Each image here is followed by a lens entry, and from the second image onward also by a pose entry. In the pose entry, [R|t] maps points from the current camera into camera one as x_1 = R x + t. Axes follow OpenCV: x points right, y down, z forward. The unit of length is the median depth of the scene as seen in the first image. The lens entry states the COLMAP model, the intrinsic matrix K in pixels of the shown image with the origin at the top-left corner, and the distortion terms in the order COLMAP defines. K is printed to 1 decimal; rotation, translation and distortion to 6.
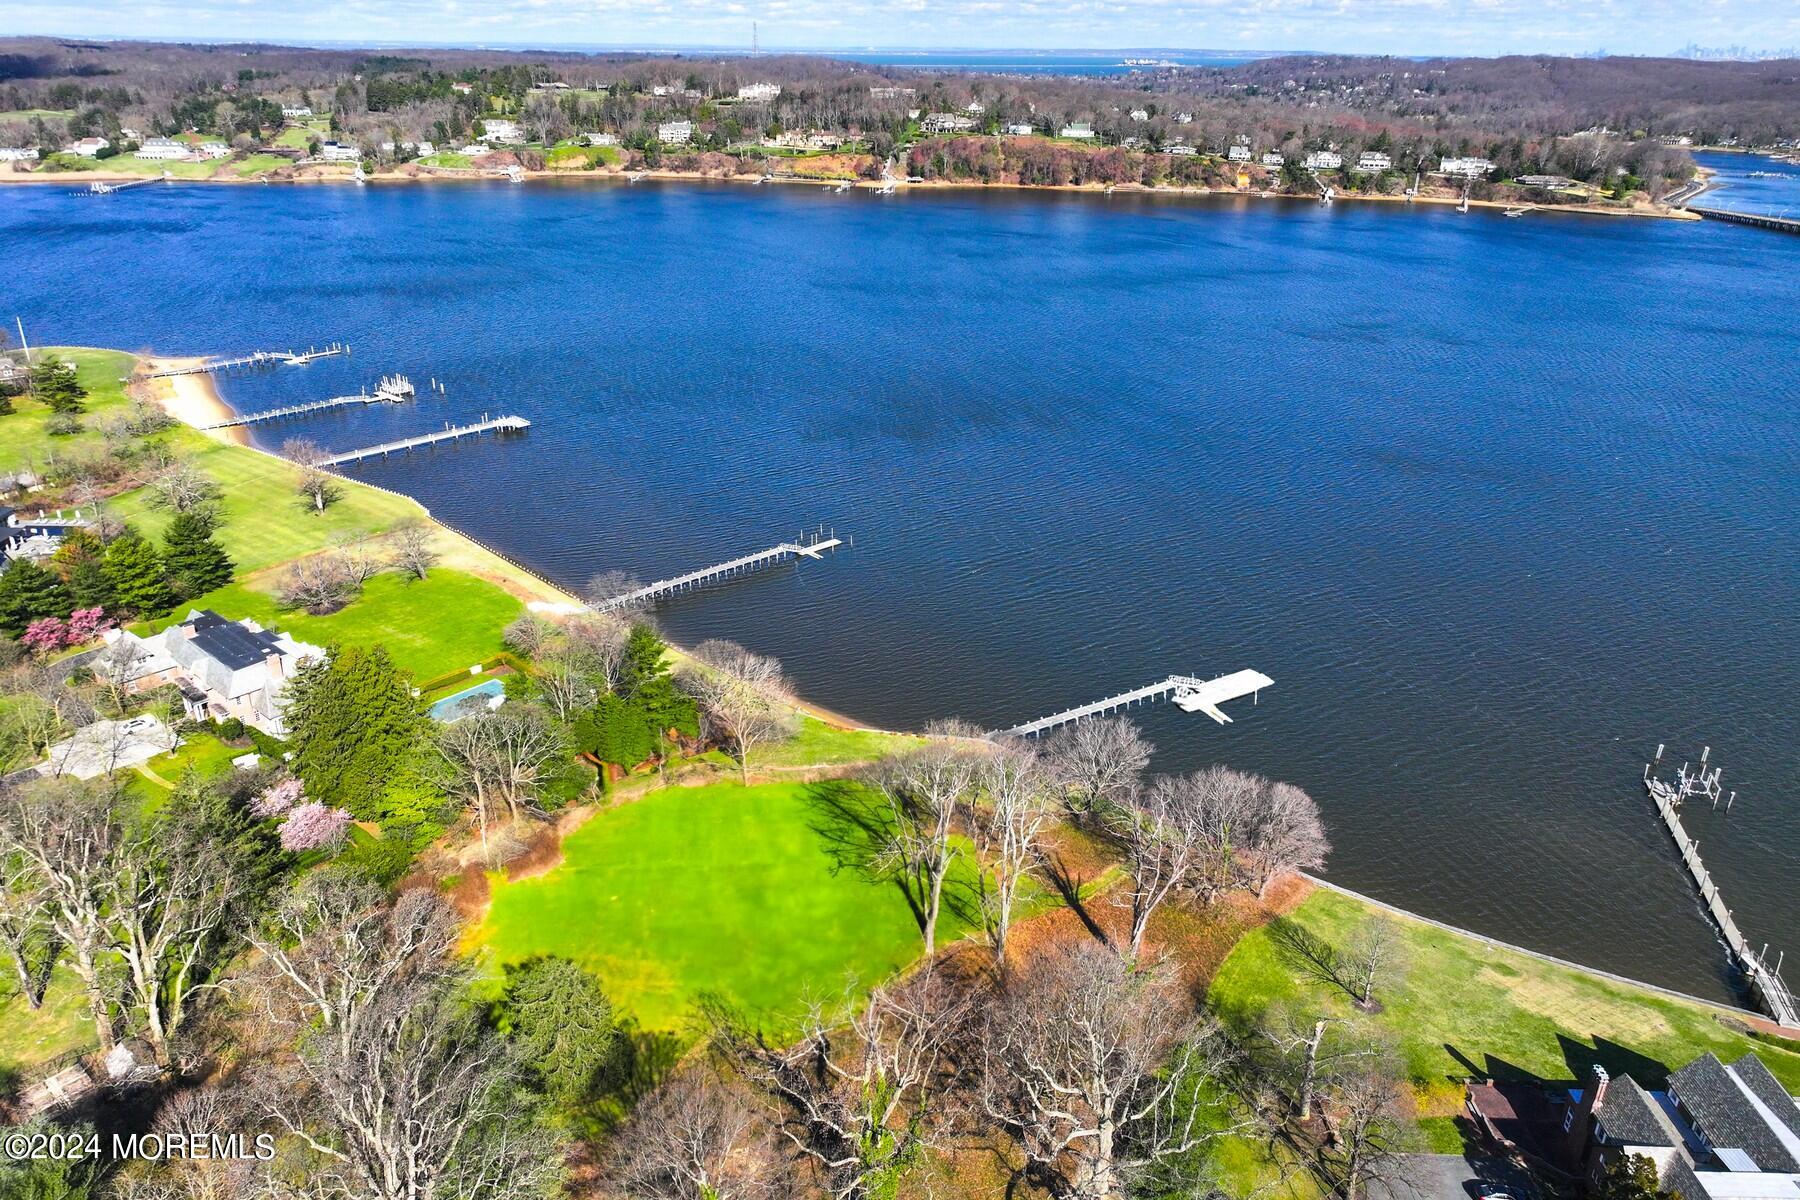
lens RADIAL K [[1263.2, 0, 897.5], [0, 1263.2, 599.9], [0, 0, 1]] dist [-0.005139, 0.025320]
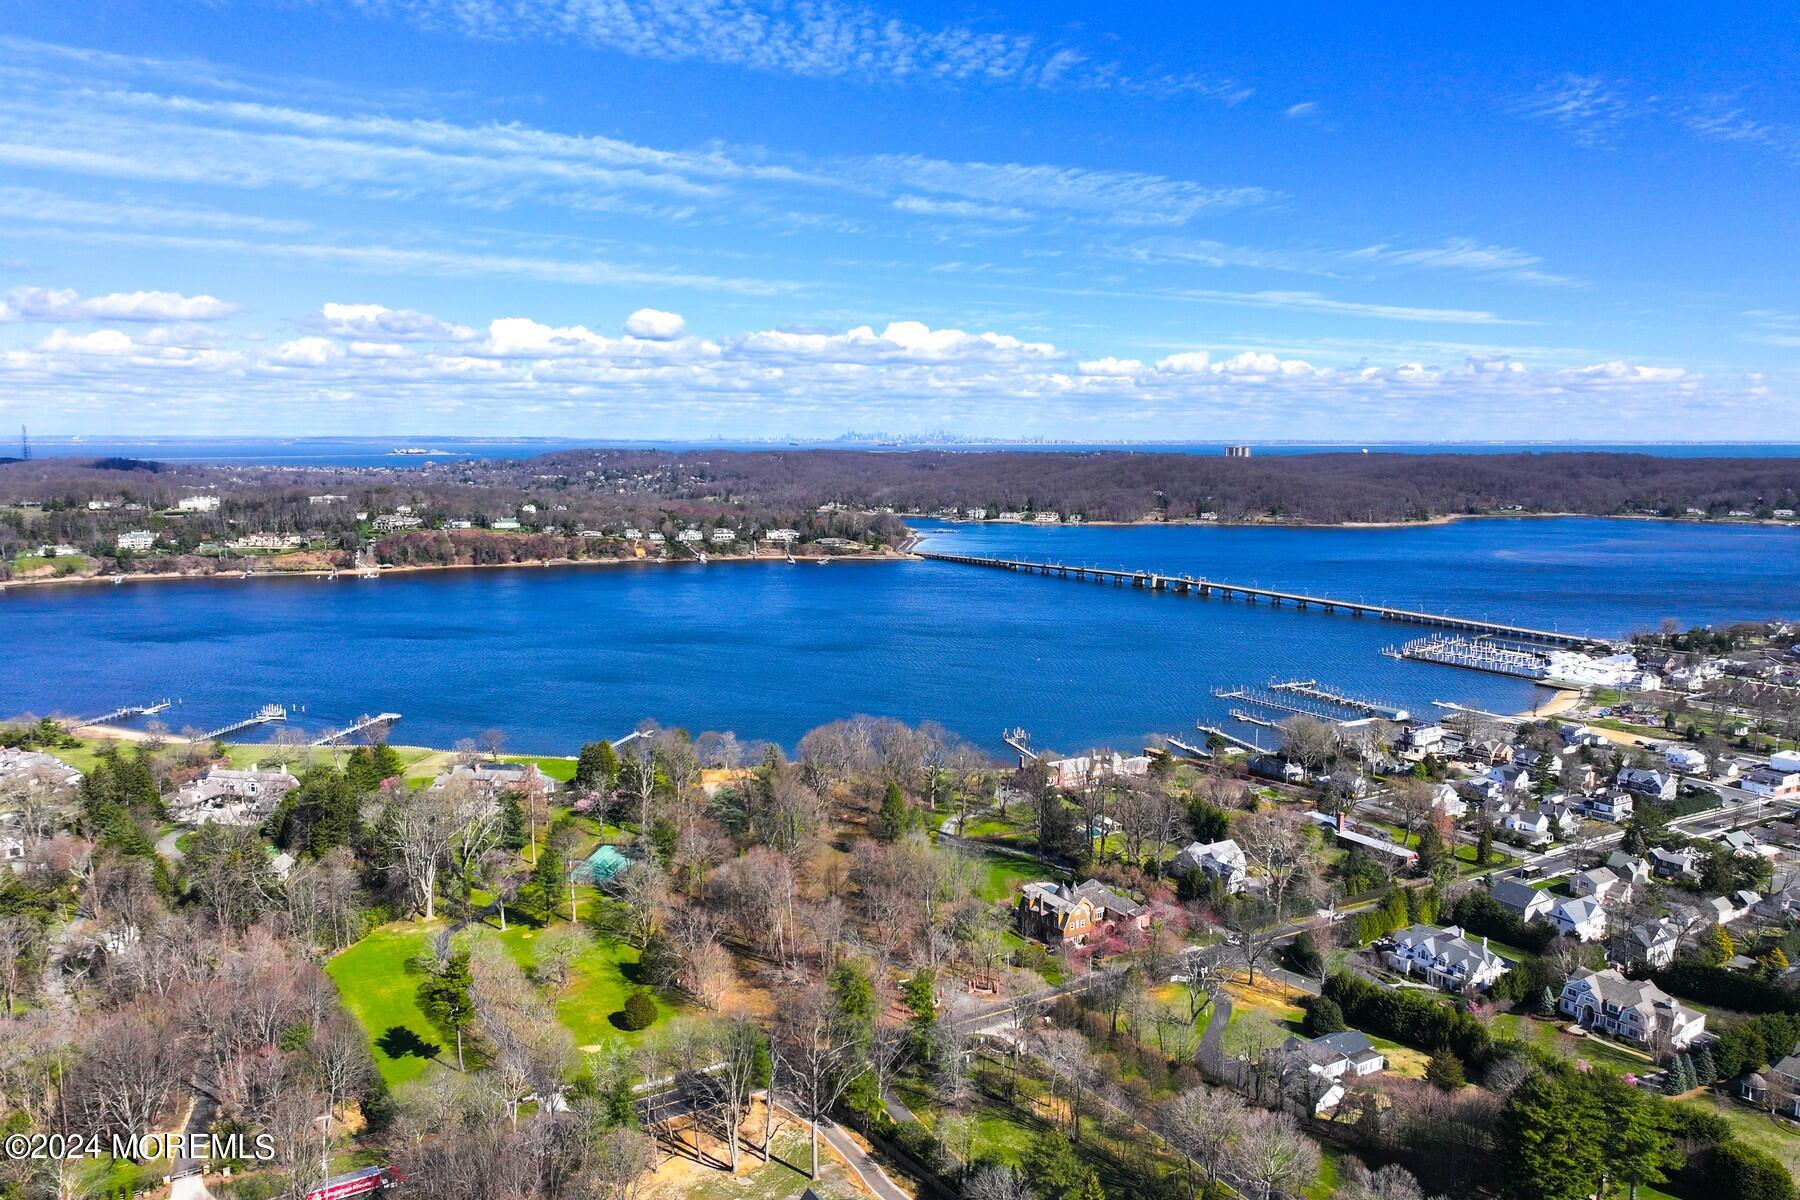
lens RADIAL K [[1262.3, 0, 897.1], [0, 1262.3, 601.8], [0, 0, 1]] dist [0.008090, -0.002601]
pose [[0.848074, -0.078329, 0.524056, -0.209495], [0.219512, 0.952090, -0.212929, 0.075644], [-0.482270, 0.295616, 0.824638, -0.257013]]
